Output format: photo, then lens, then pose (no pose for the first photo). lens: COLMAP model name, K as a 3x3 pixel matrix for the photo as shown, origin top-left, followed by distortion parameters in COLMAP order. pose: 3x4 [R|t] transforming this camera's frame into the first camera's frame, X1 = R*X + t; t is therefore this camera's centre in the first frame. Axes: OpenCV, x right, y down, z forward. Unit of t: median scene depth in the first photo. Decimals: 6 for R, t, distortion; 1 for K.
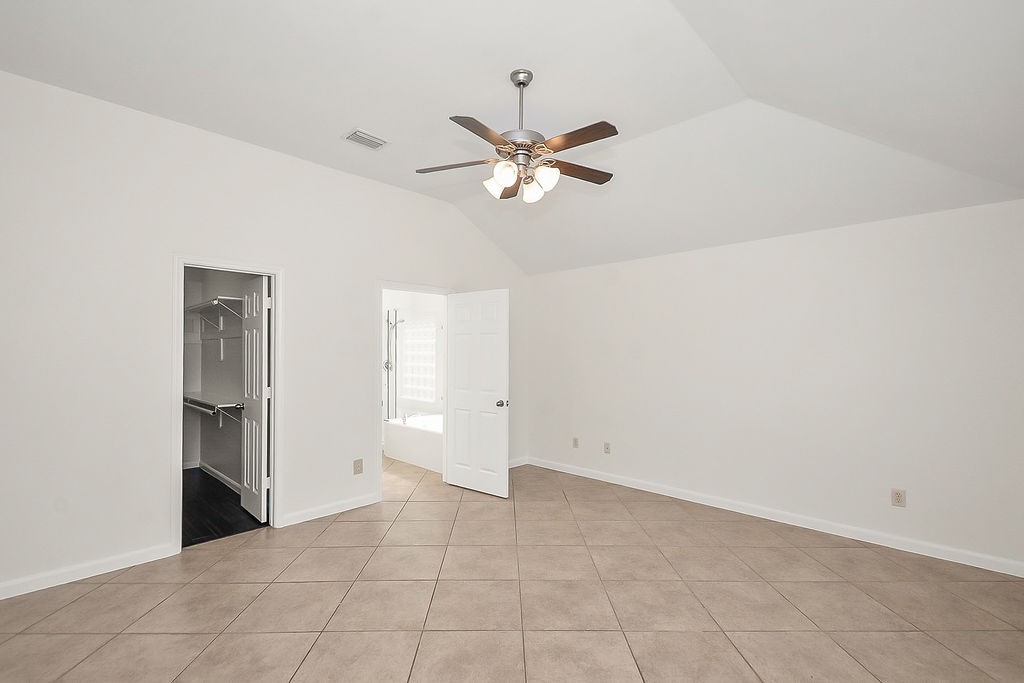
lens RADIAL K [[455.1, 0, 508.1], [0, 455.1, 352.6], [0, 0, 1]] dist [0.019032, 0.000030]
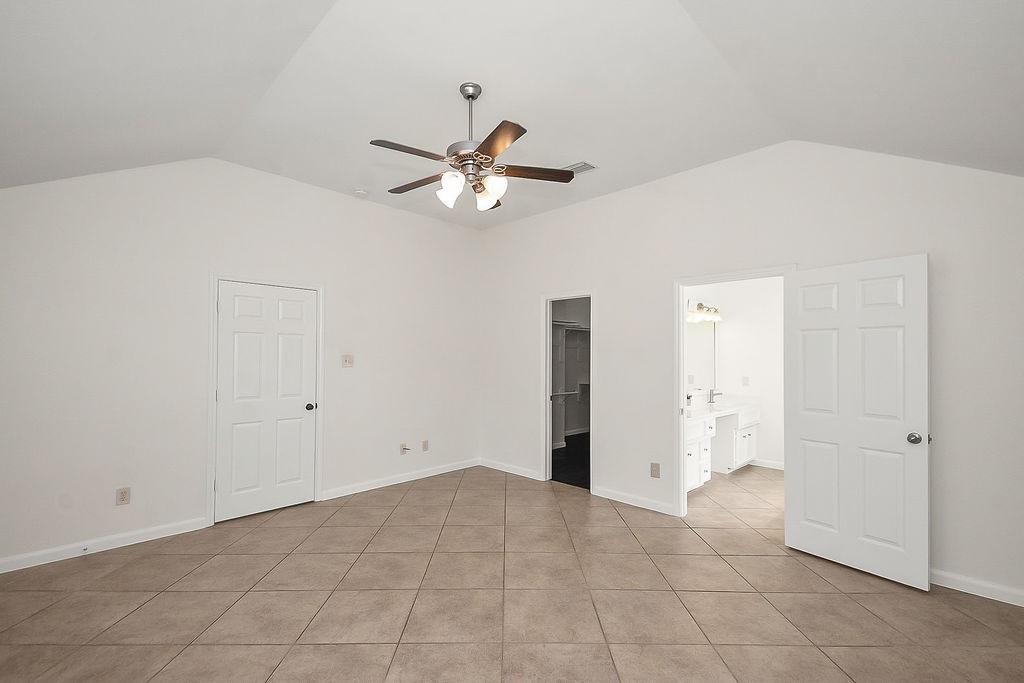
lens RADIAL K [[455.1, 0, 508.1], [0, 455.1, 352.6], [0, 0, 1]] dist [0.019032, 0.000030]
pose [[-0.007412, -0.012880, -0.999890, 0.839596], [-0.003772, 0.999910, -0.012852, 0.010423], [0.999965, 0.003676, -0.007459, 0.856956]]
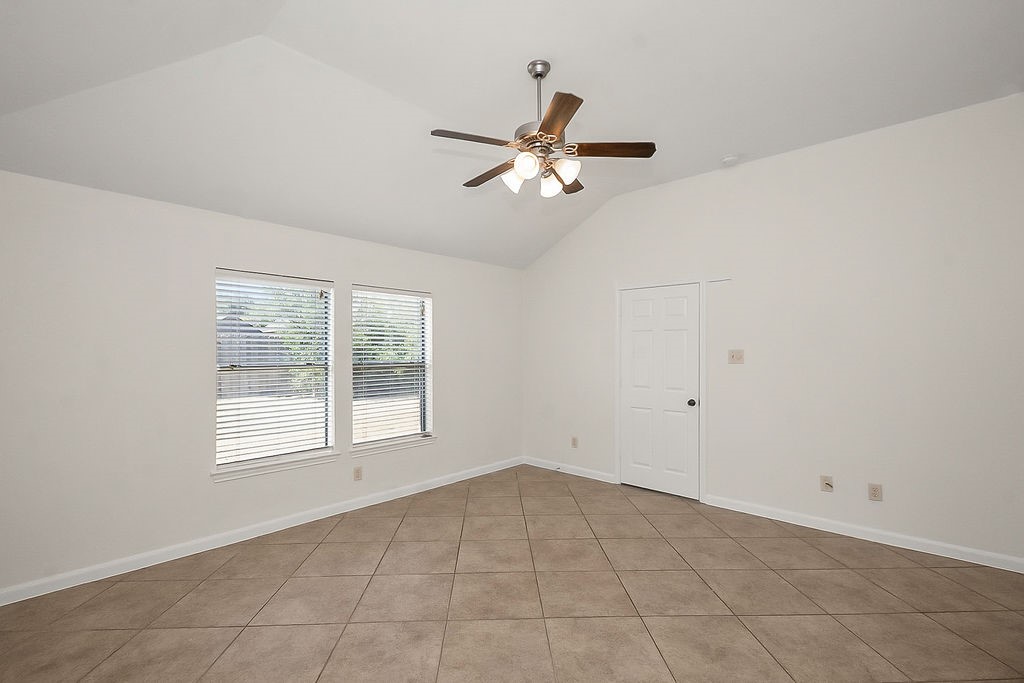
lens RADIAL K [[455.1, 0, 508.1], [0, 455.1, 352.6], [0, 0, 1]] dist [0.019032, 0.000030]
pose [[-0.999467, -0.005216, -0.032232, 0.101938], [-0.005218, 0.999986, -0.000005, 0.012470], [0.032232, 0.000163, -0.999480, 1.545827]]
